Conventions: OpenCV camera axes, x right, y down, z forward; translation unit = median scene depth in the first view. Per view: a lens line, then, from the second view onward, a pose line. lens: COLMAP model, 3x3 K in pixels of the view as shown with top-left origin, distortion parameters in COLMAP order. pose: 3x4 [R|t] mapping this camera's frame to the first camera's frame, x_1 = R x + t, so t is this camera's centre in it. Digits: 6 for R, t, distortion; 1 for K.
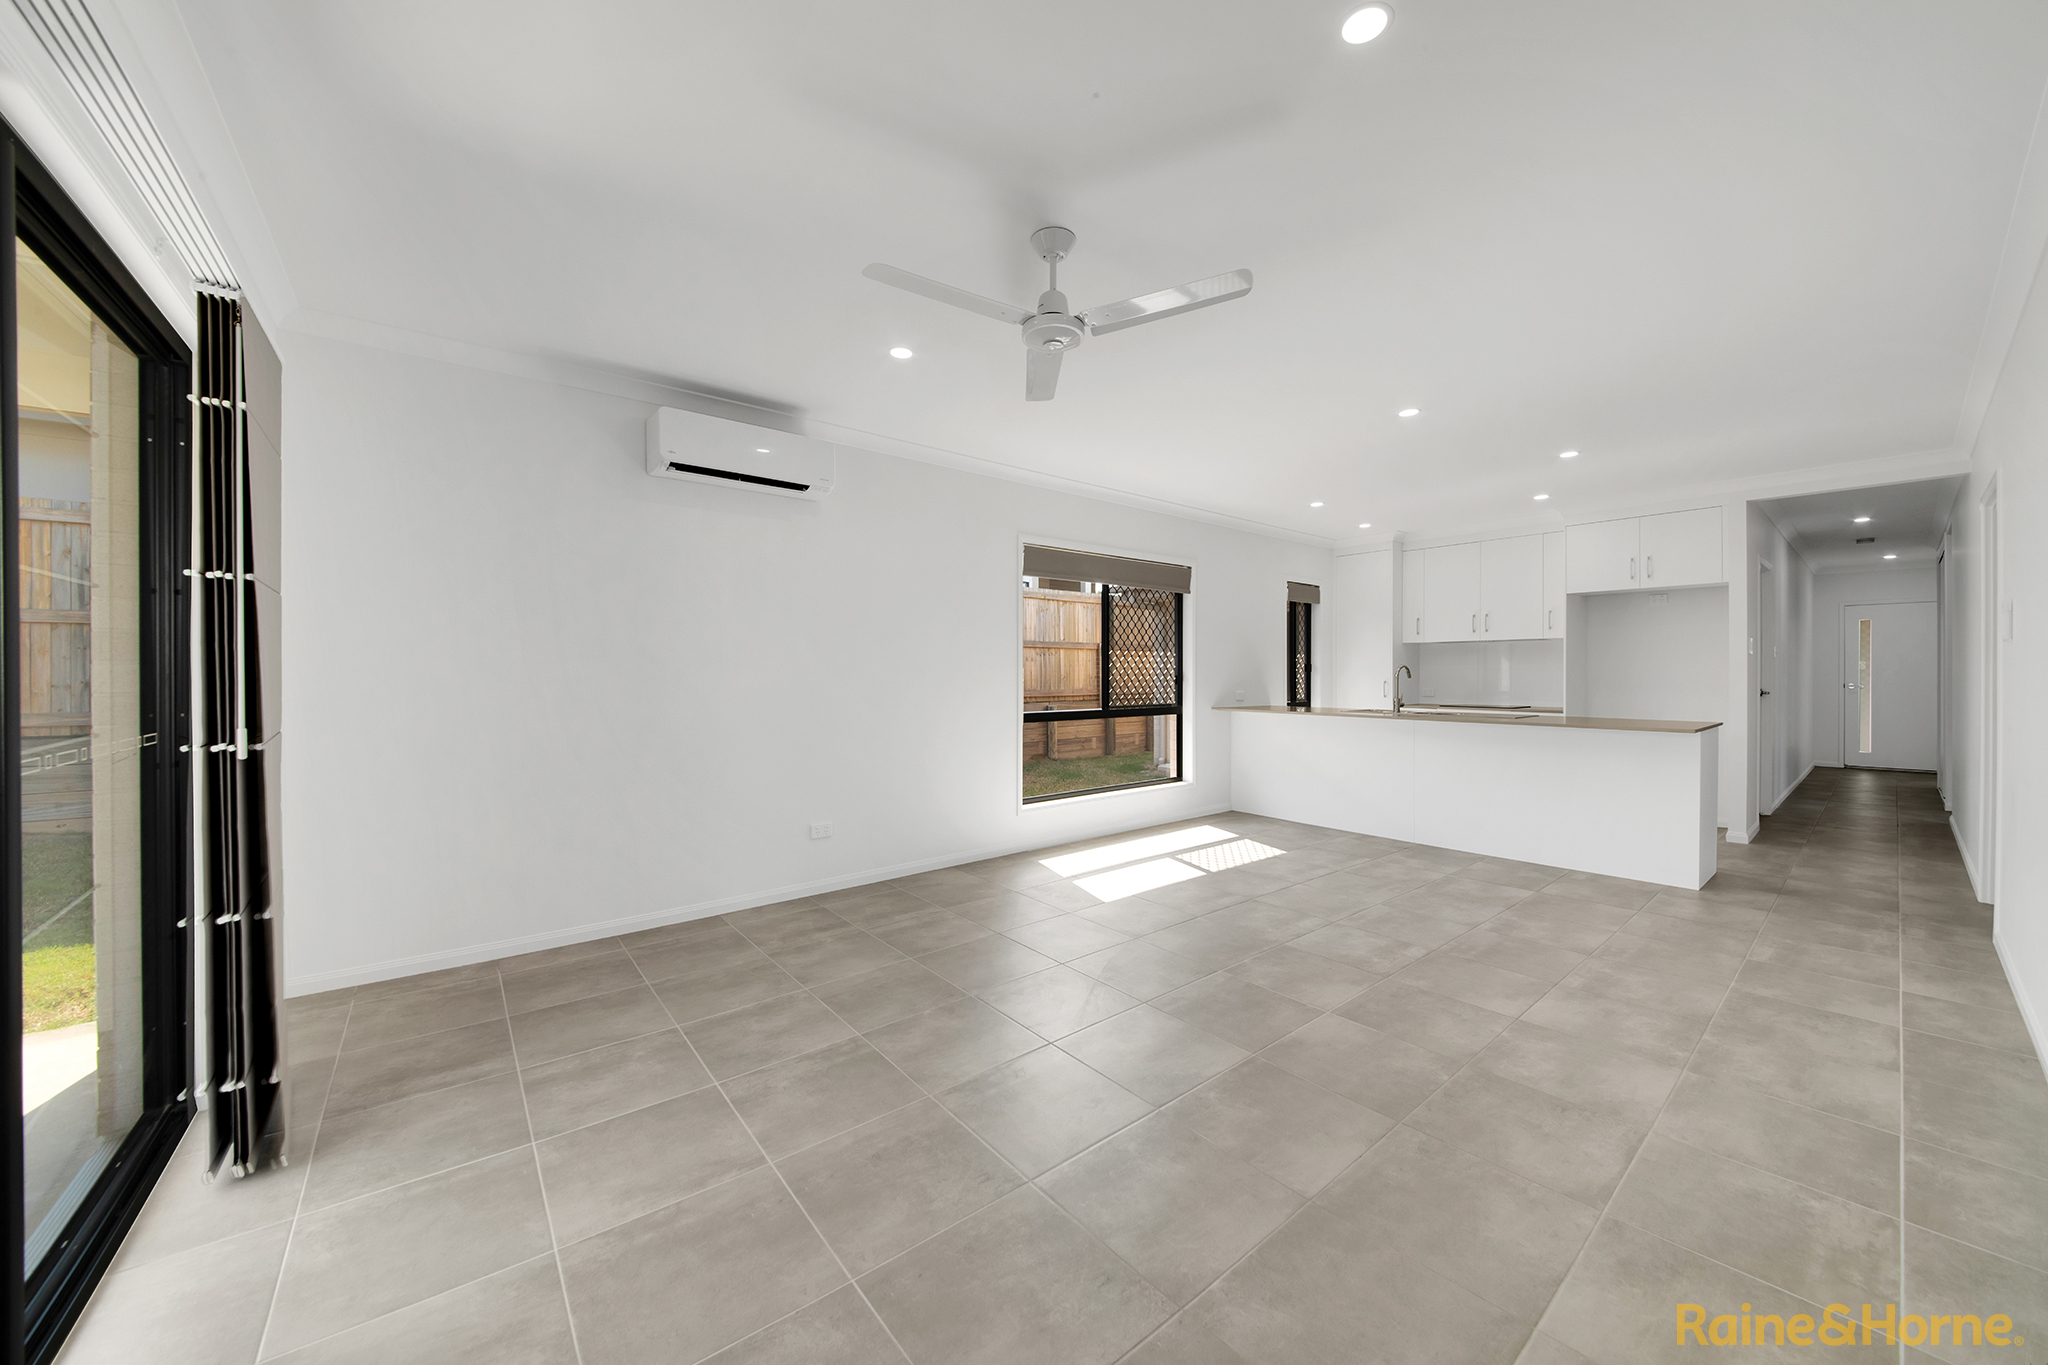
lens RADIAL K [[734.1, 0, 1015.9], [0, 734.1, 677.6], [0, 0, 1]] dist [-0.004543, -0.000195]
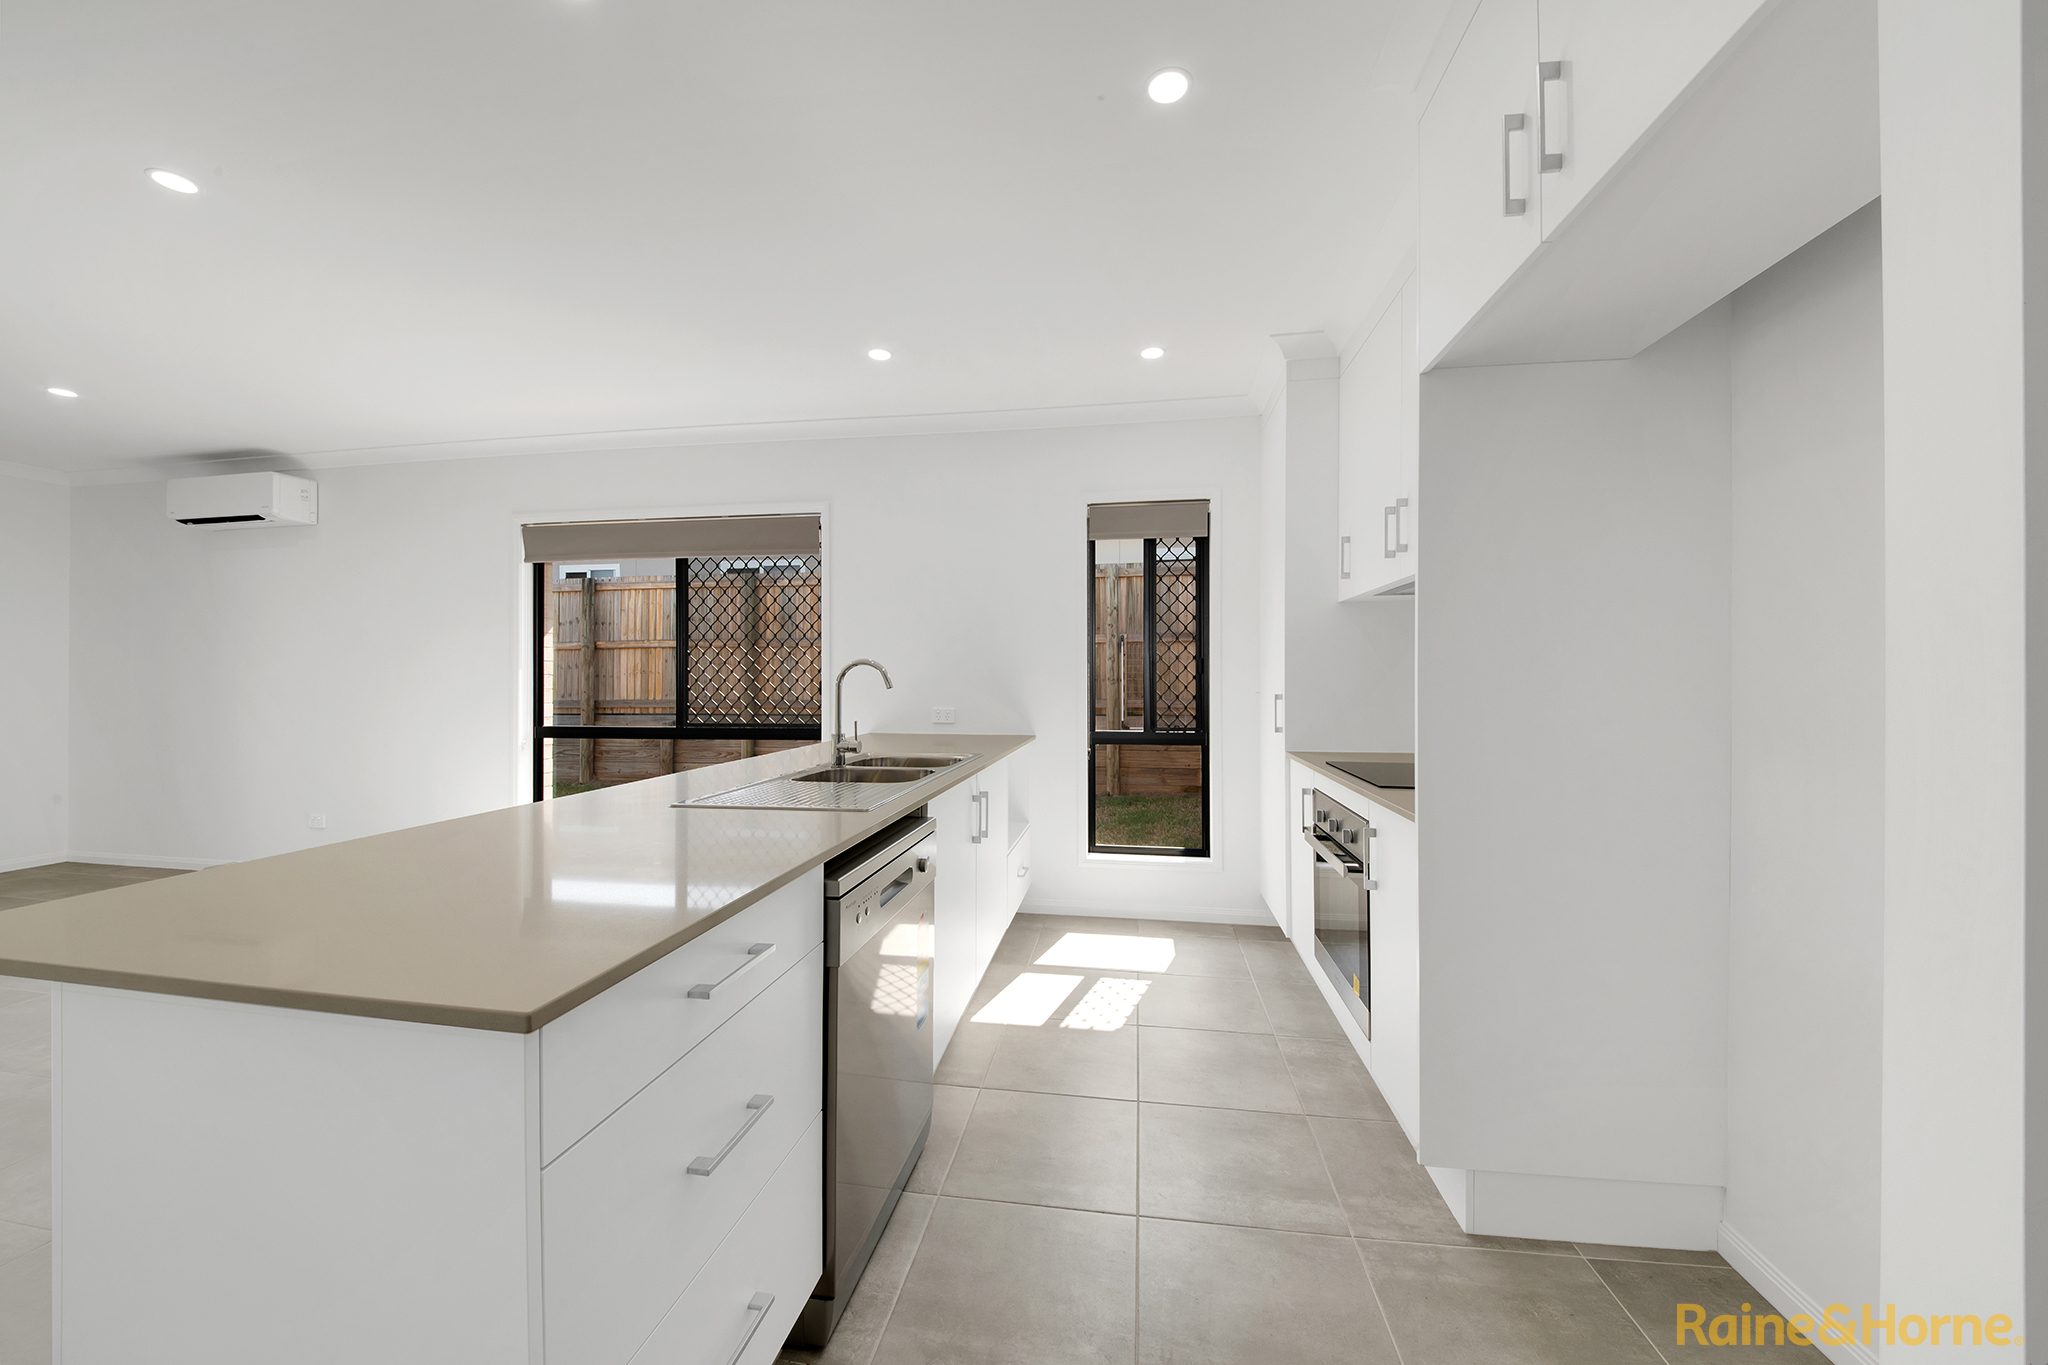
lens RADIAL K [[734.1, 0, 1015.9], [0, 734.1, 677.6], [0, 0, 1]] dist [-0.004543, -0.000195]
pose [[0.673797, -0.003757, -0.738907, 1.361909], [-0.003984, 0.999954, -0.008717, -0.003194], [0.738906, 0.008818, 0.673751, 1.118873]]
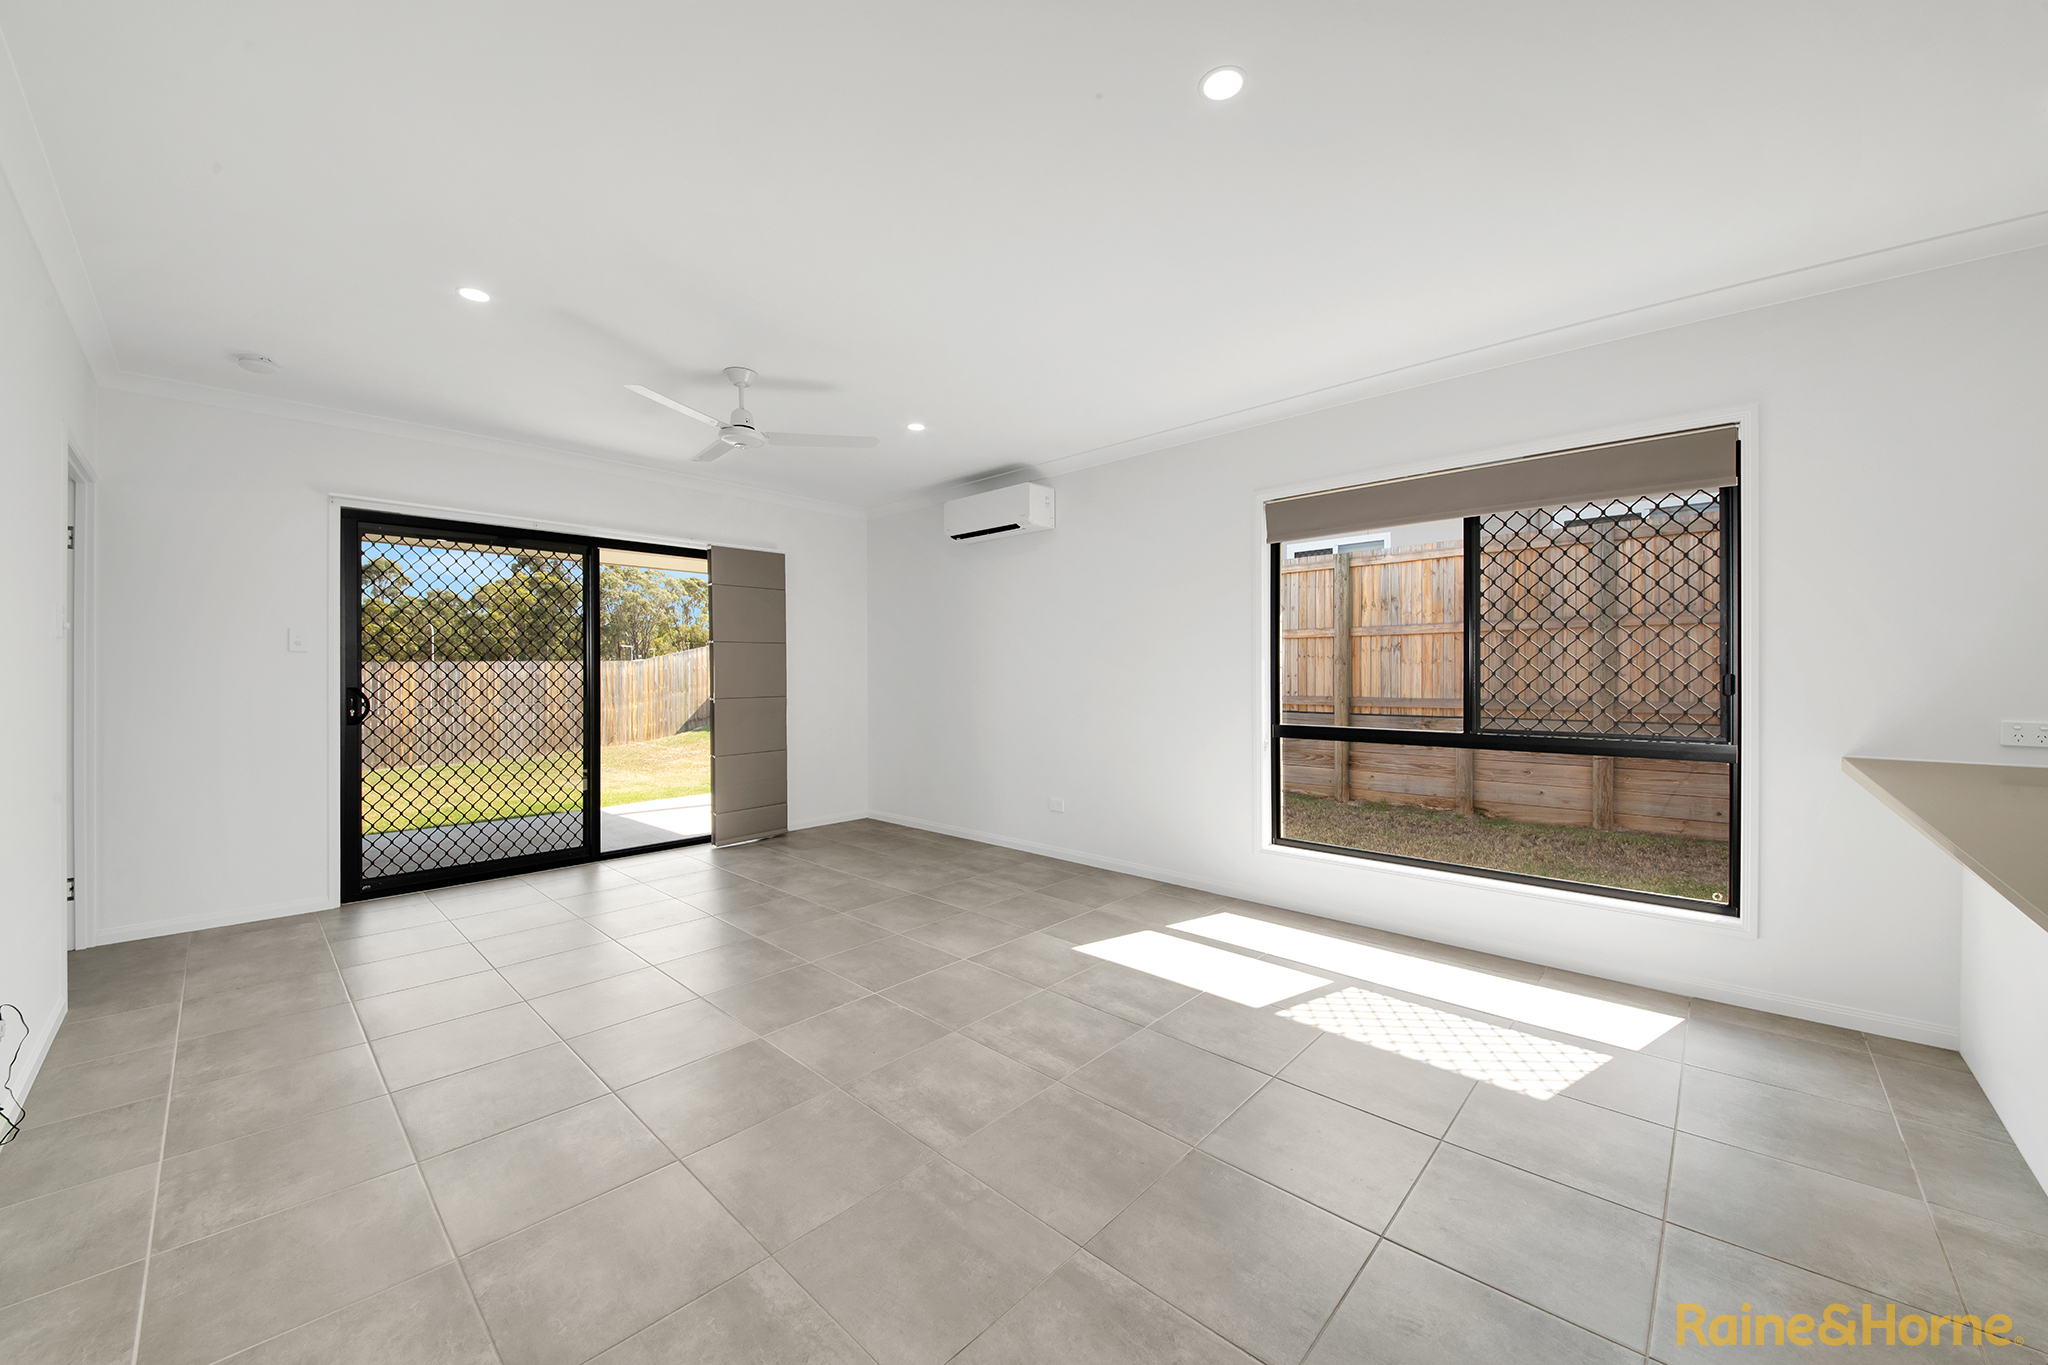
lens RADIAL K [[734.1, 0, 1015.9], [0, 734.1, 677.6], [0, 0, 1]] dist [-0.004543, -0.000195]
pose [[0.144738, 0.002621, -0.989467, 0.968214], [-0.006096, 0.999980, 0.001757, -0.000020], [0.989451, 0.005778, 0.144751, 0.825666]]
